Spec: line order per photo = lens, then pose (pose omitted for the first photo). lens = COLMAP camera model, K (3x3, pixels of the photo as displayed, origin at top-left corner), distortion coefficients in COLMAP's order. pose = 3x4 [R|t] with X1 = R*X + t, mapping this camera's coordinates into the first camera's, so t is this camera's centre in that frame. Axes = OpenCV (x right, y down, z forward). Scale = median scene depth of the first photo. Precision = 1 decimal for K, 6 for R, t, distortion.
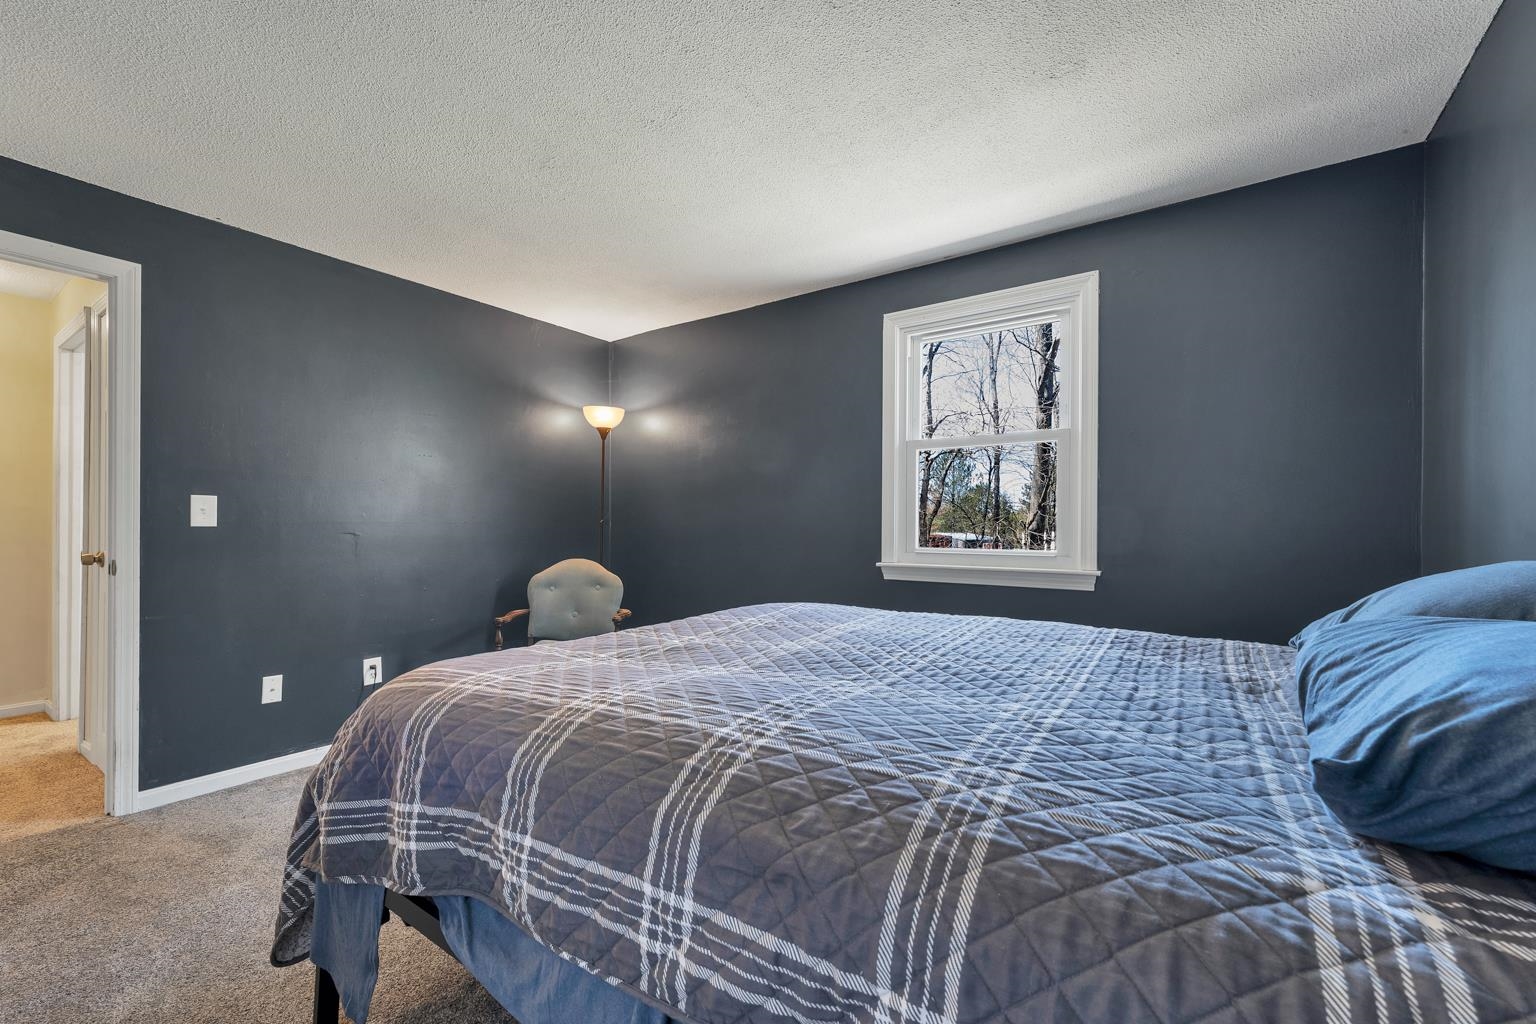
lens RADIAL K [[651.7, 0, 765.2], [0, 651.7, 524.2], [0, 0, 1]] dist [0.000126, -0.000087]
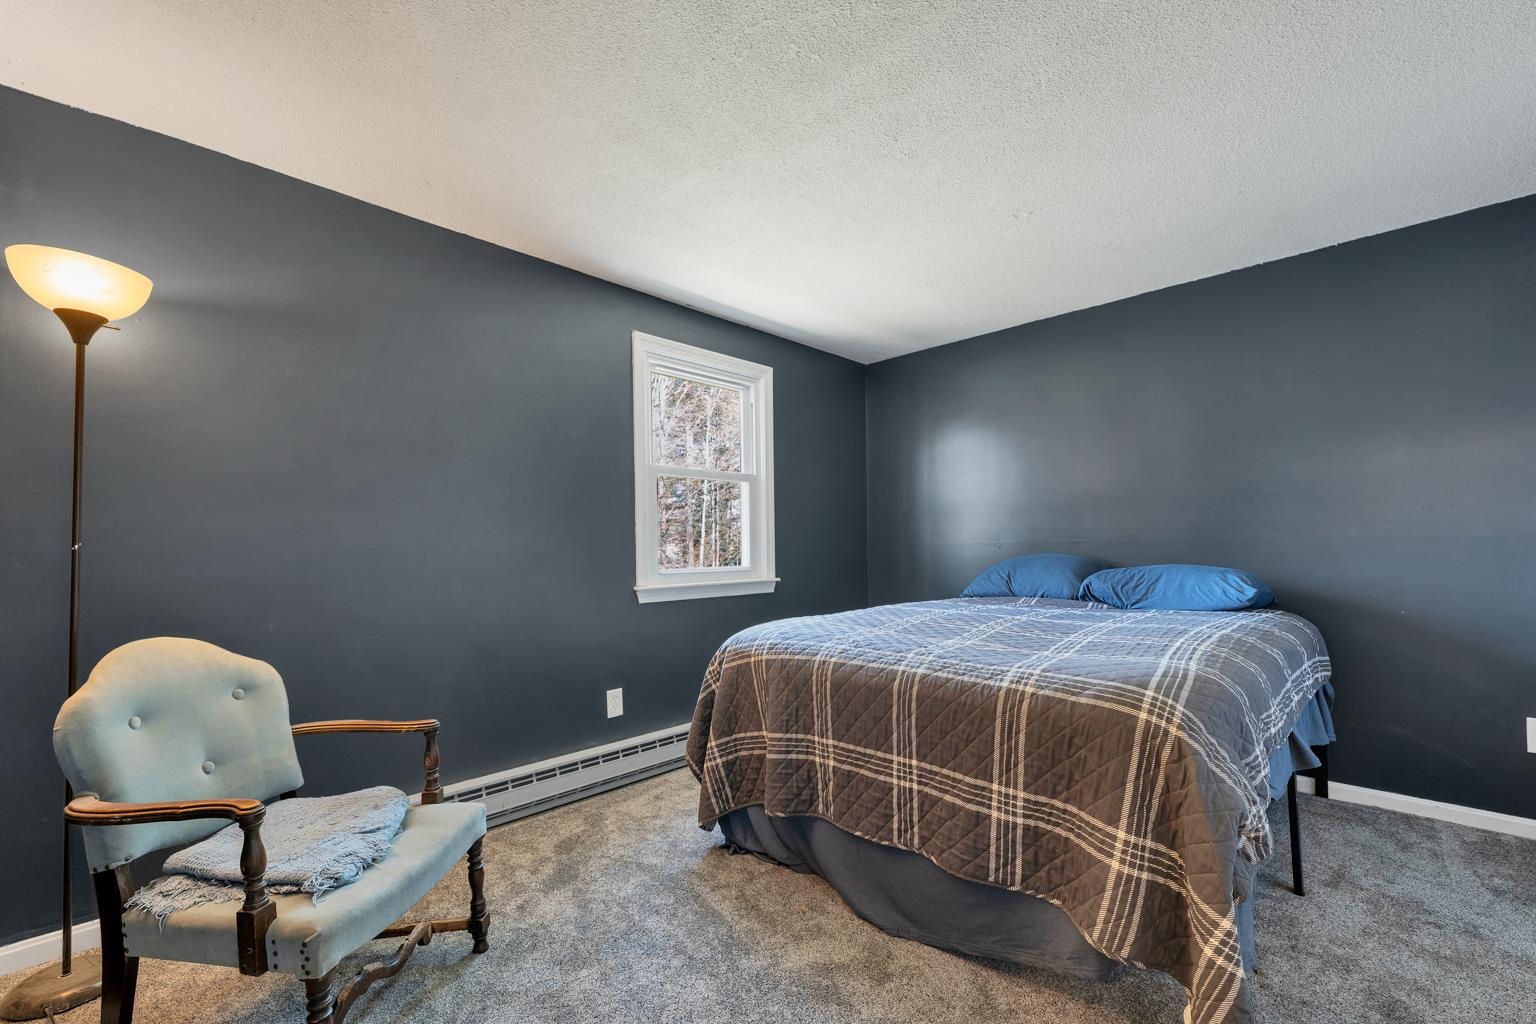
lens RADIAL K [[651.7, 0, 765.2], [0, 651.7, 524.2], [0, 0, 1]] dist [0.000126, -0.000087]
pose [[0.146492, 0.026317, 0.988862, -0.745229], [0.009719, 0.999560, -0.028041, -0.004012], [-0.989164, 0.013719, 0.146172, 0.671518]]
